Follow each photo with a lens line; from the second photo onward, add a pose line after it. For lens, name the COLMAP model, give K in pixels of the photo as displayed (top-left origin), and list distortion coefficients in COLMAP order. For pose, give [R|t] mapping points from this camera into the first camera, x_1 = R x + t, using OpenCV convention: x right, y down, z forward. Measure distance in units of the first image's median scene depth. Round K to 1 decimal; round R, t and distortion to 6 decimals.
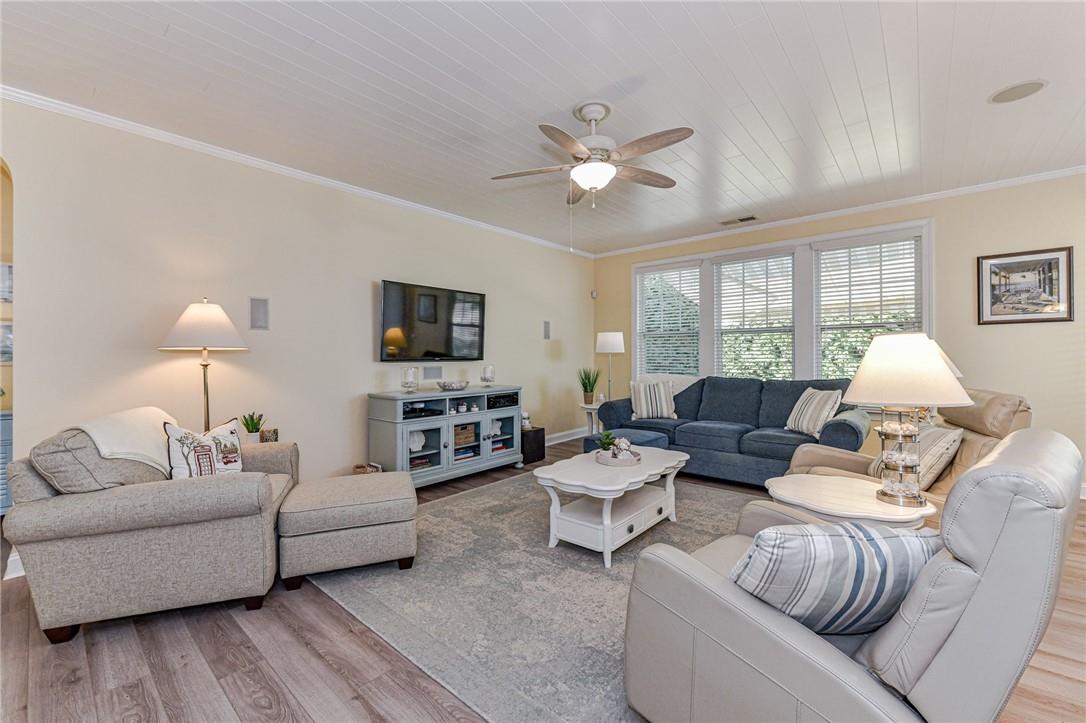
lens RADIAL K [[449.2, 0, 528.7], [0, 449.2, 354.3], [0, 0, 1]] dist [-0.000276, -0.002191]
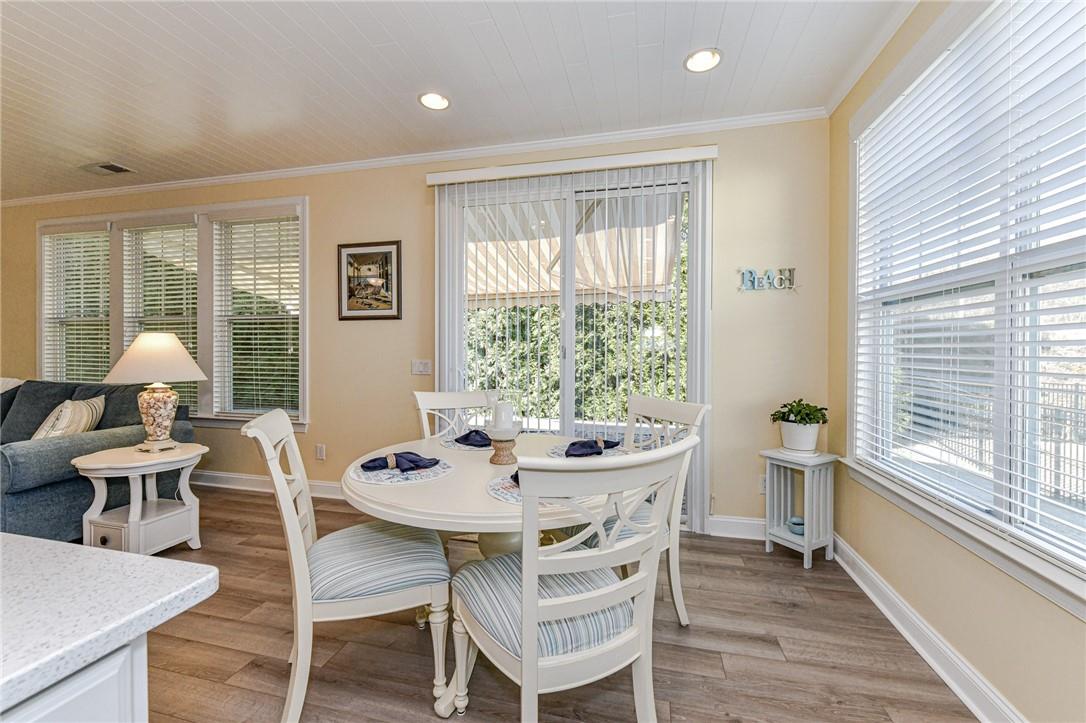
lens RADIAL K [[449.2, 0, 532.1], [0, 449.2, 355.8], [0, 0, 1]] dist [-0.000276, -0.002191]
pose [[0.890073, 0.007515, 0.455757, 1.003494], [-0.012863, 0.999880, 0.008633, -0.007721], [-0.455637, -0.013546, 0.890062, 0.019236]]
